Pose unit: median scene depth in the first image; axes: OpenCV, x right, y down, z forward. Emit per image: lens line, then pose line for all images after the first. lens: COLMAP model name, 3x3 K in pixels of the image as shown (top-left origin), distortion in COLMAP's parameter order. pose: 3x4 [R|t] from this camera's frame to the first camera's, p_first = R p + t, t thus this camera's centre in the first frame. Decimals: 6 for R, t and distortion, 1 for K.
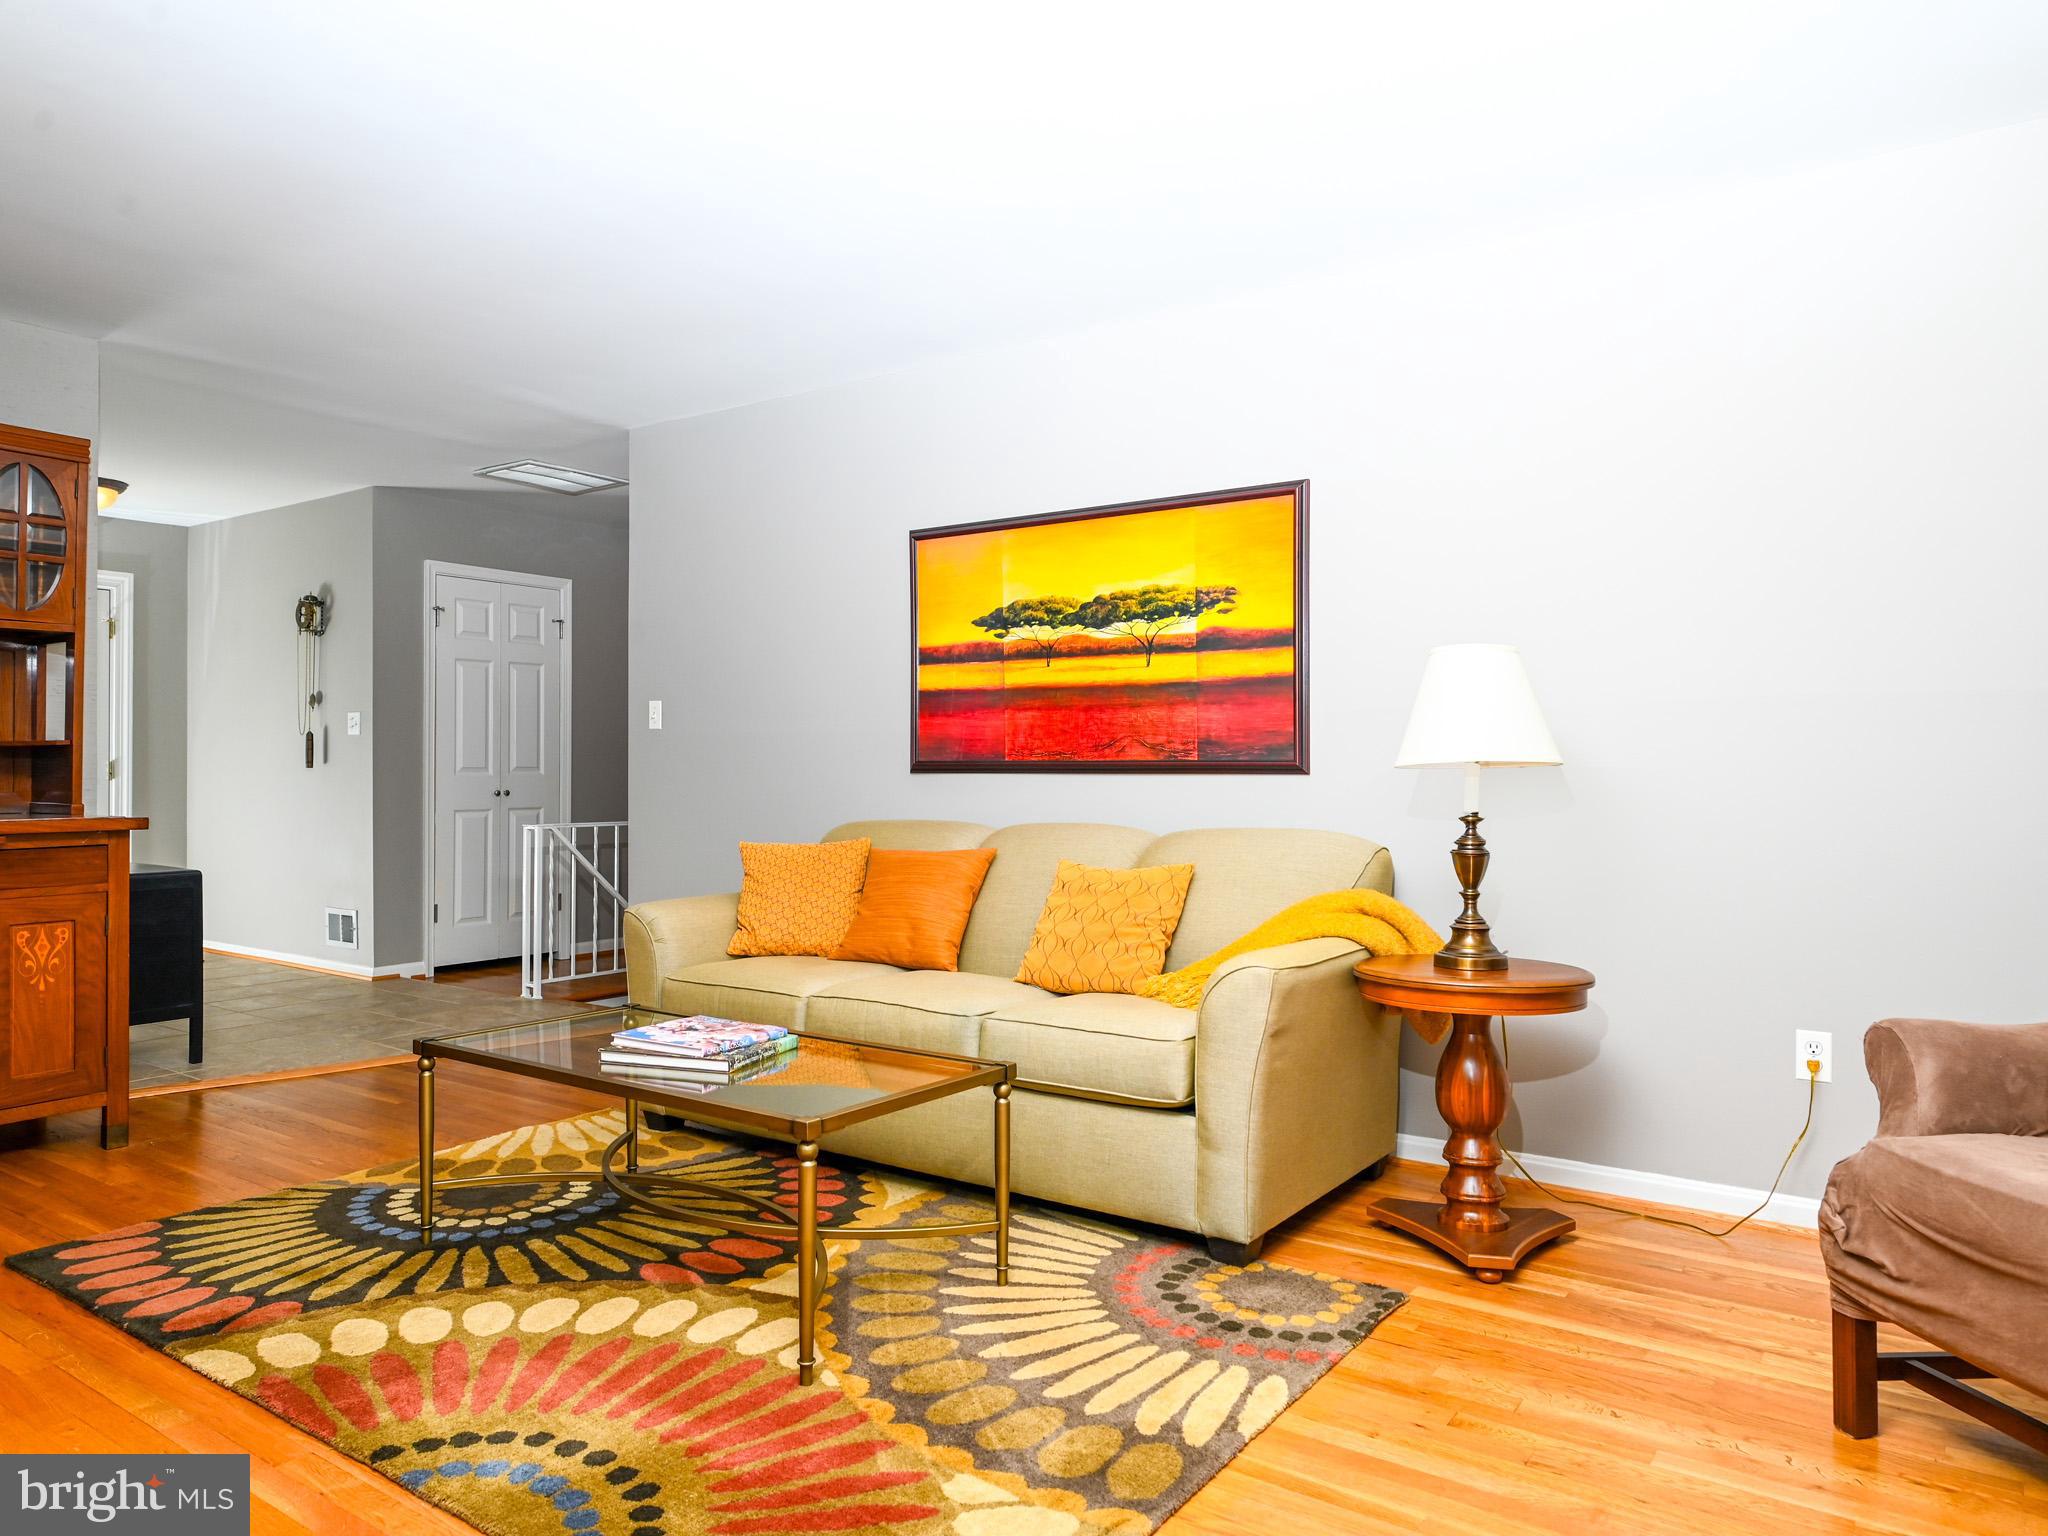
lens RADIAL K [[1400.2, 0, 1023.3], [0, 1400.2, 761.7], [0, 0, 1]] dist [-0.004054, -0.000692]
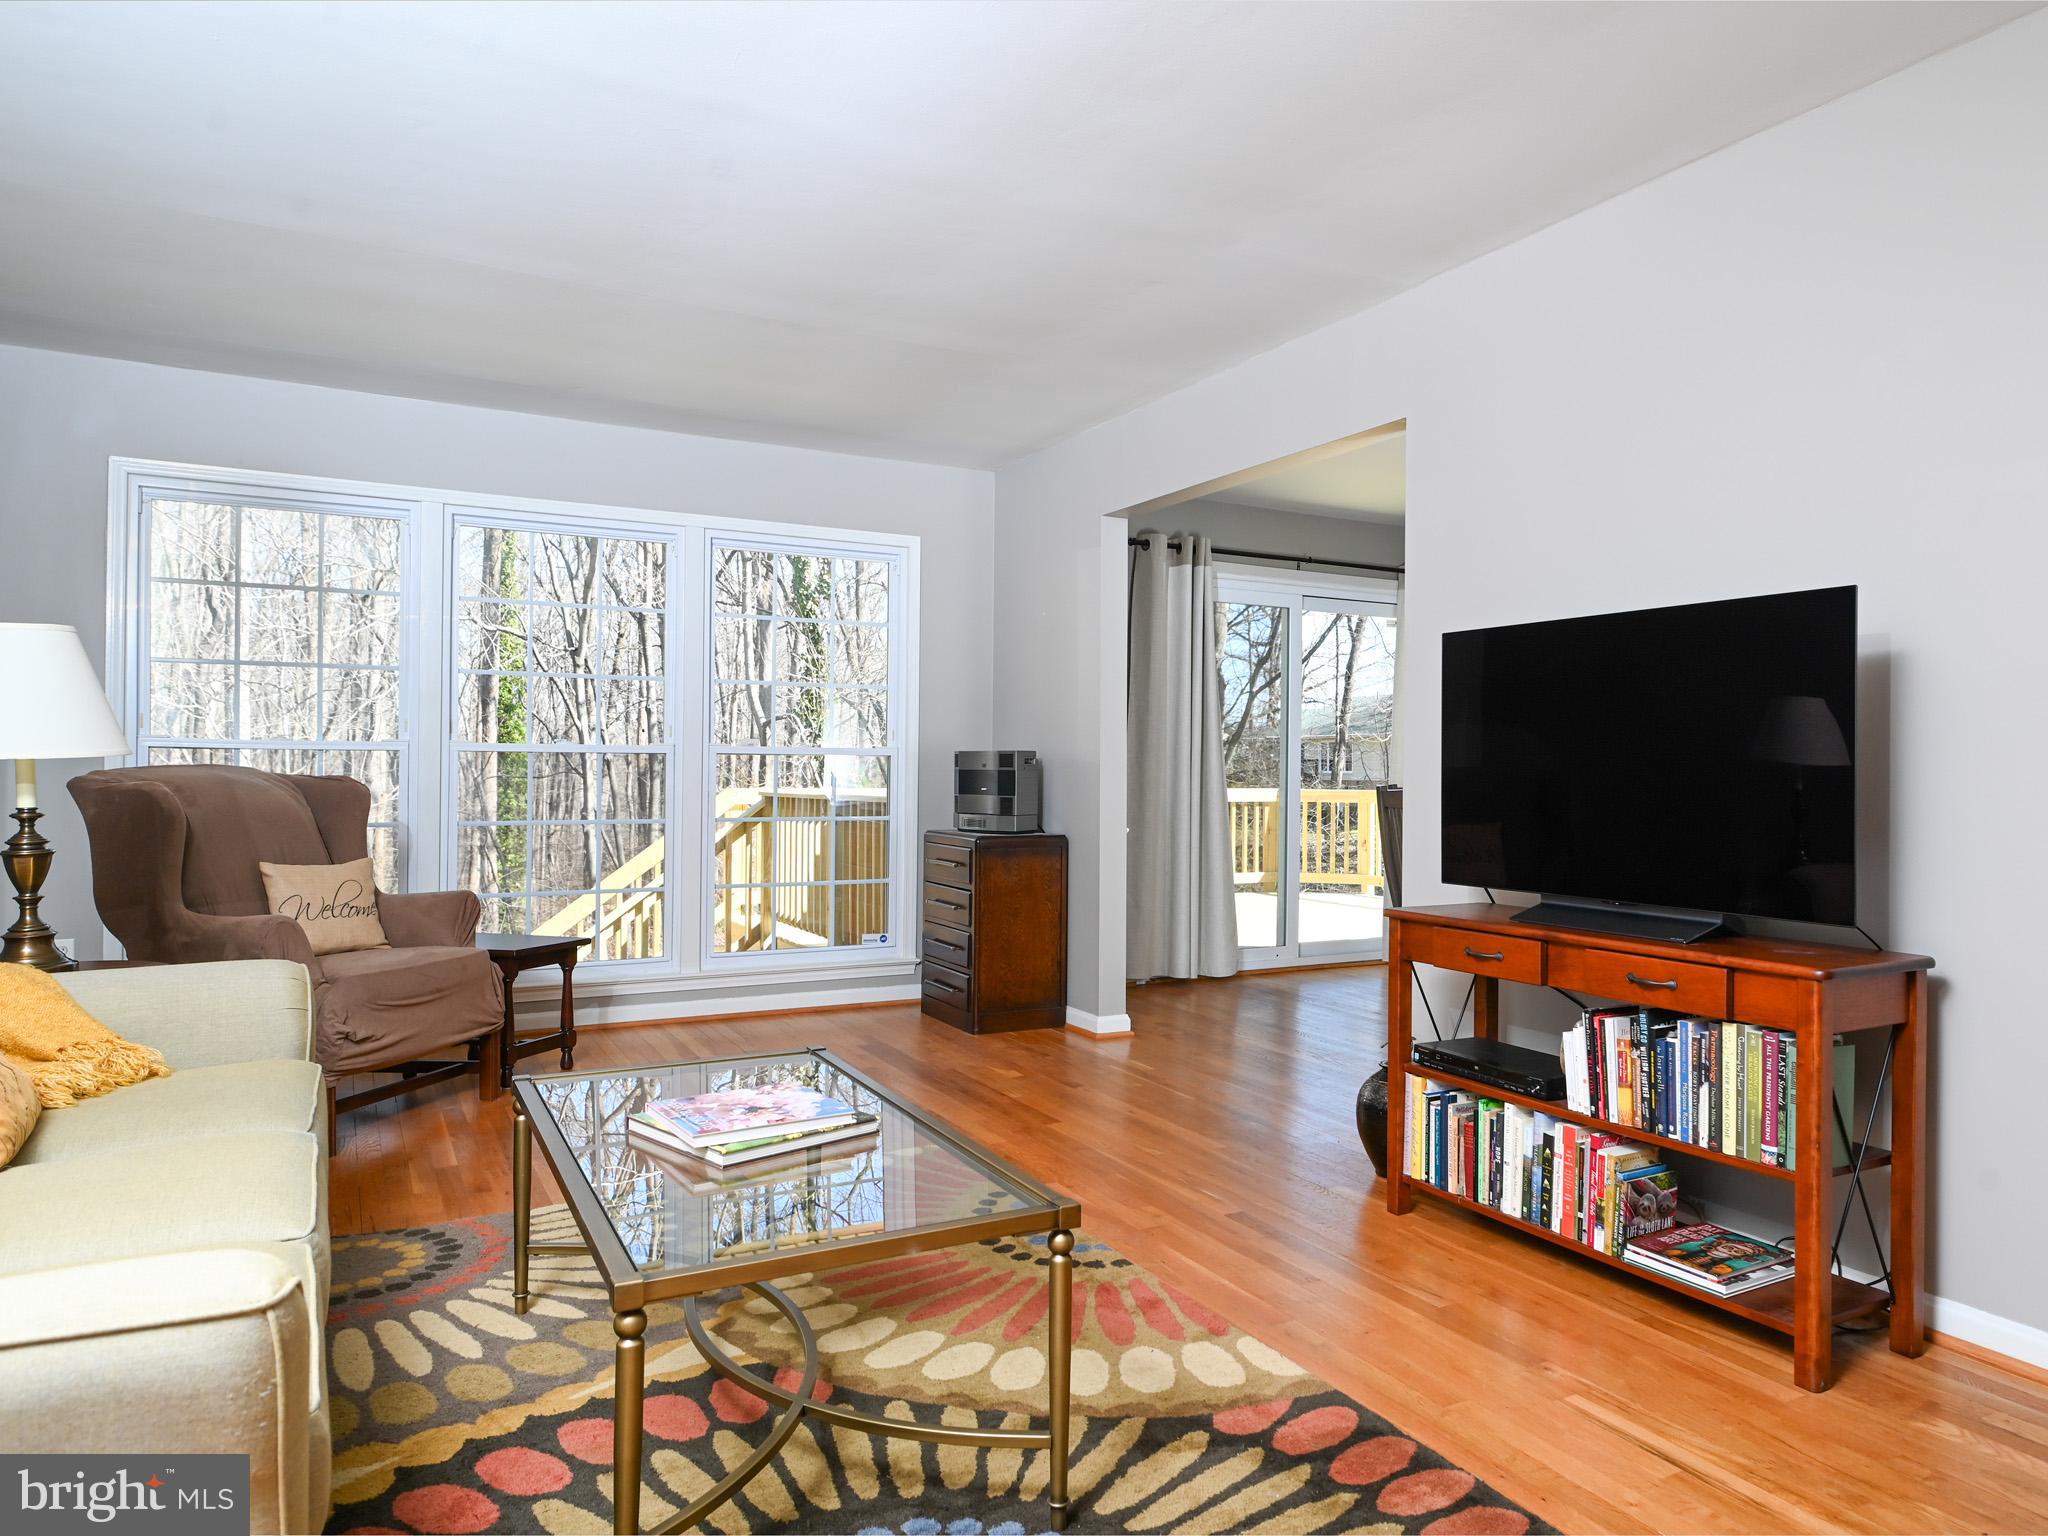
lens RADIAL K [[1400.2, 0, 1023.3], [0, 1400.2, 761.7], [0, 0, 1]] dist [-0.004054, -0.000692]
pose [[-0.874354, -0.001354, 0.485287, -0.517375], [-0.006067, 0.999948, -0.008141, 0.007225], [-0.485251, -0.010062, -0.874317, 1.126299]]
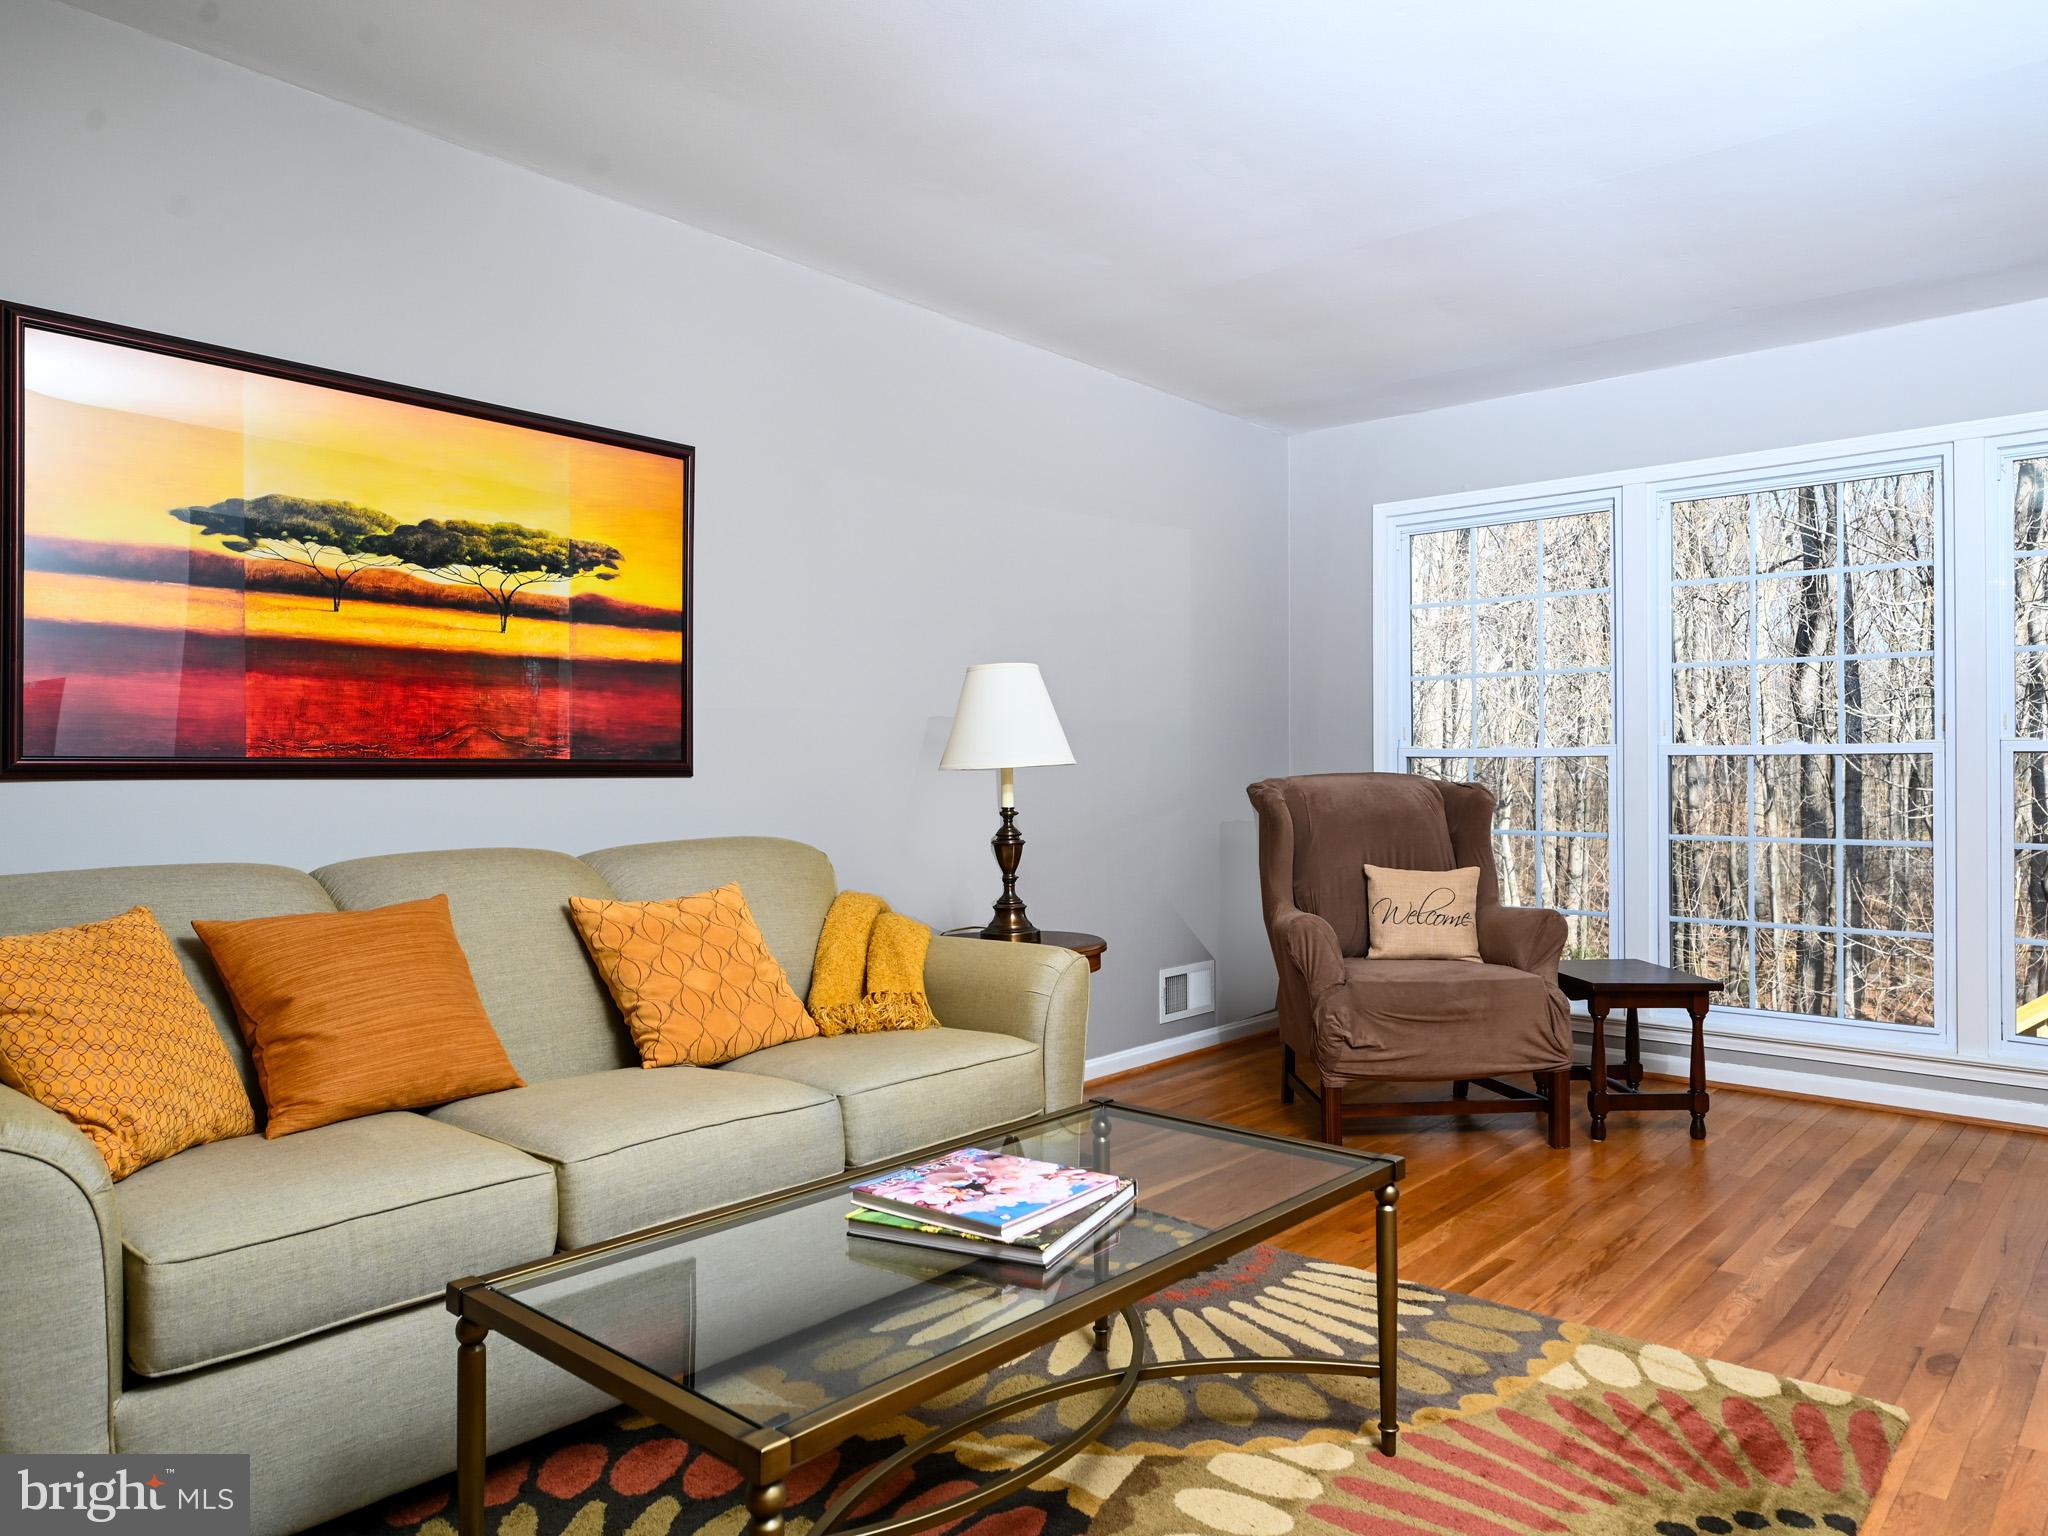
lens RADIAL K [[1327.2, 0, 1067.9], [0, 1327.2, 767.3], [0, 0, 1]] dist [0.001405, -0.000079]
pose [[0.096259, 0.001620, 0.995355, -0.585014], [-0.003710, 0.999992, -0.001269, 0.003241], [-0.995349, -0.003570, 0.096265, 0.642107]]
